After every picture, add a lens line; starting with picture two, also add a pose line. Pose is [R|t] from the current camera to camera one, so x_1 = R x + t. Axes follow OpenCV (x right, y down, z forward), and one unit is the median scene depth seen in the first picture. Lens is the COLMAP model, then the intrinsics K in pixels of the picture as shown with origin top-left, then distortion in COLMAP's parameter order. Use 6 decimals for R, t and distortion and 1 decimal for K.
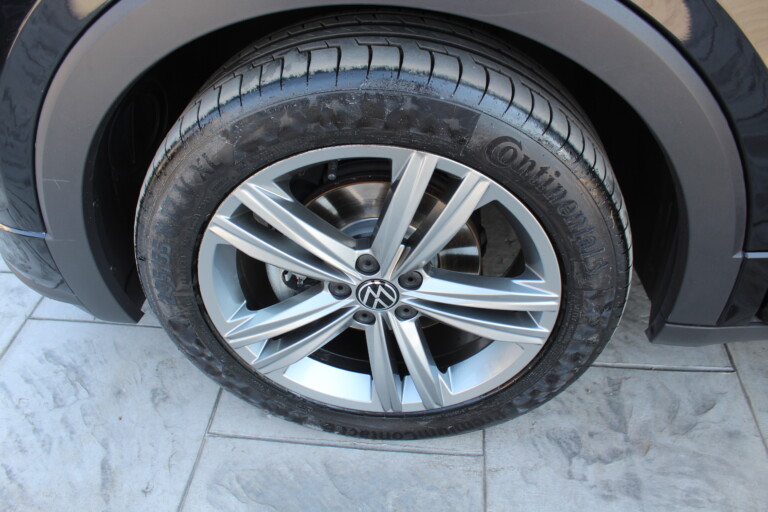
lens RADIAL K [[719.6, 0, 385.8], [0, 719.6, 258.7], [0, 0, 1]] dist [-0.121433, 0.044931]
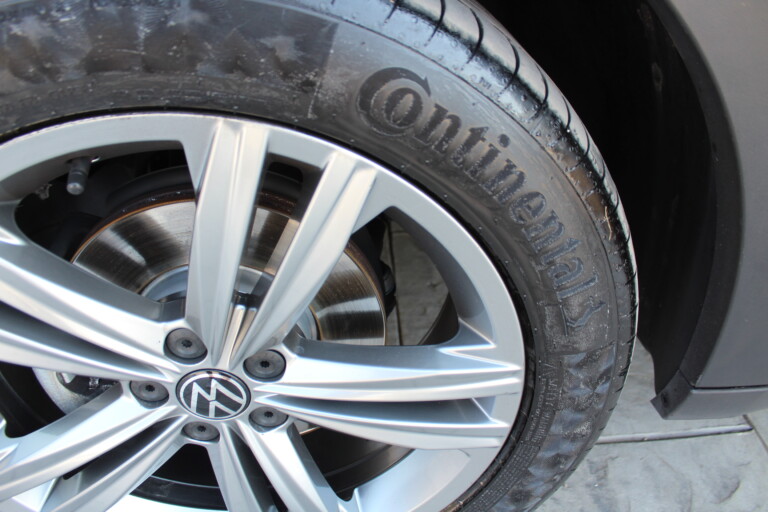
lens RADIAL K [[719.6, 0, 383.6], [0, 719.6, 254.5], [0, 0, 1]] dist [-0.121433, 0.044931]
pose [[0.991011, -0.088083, 0.100694, 0.080256], [0.095920, 0.992497, -0.075825, -0.005837], [-0.093259, 0.084802, 0.992024, 0.423010]]
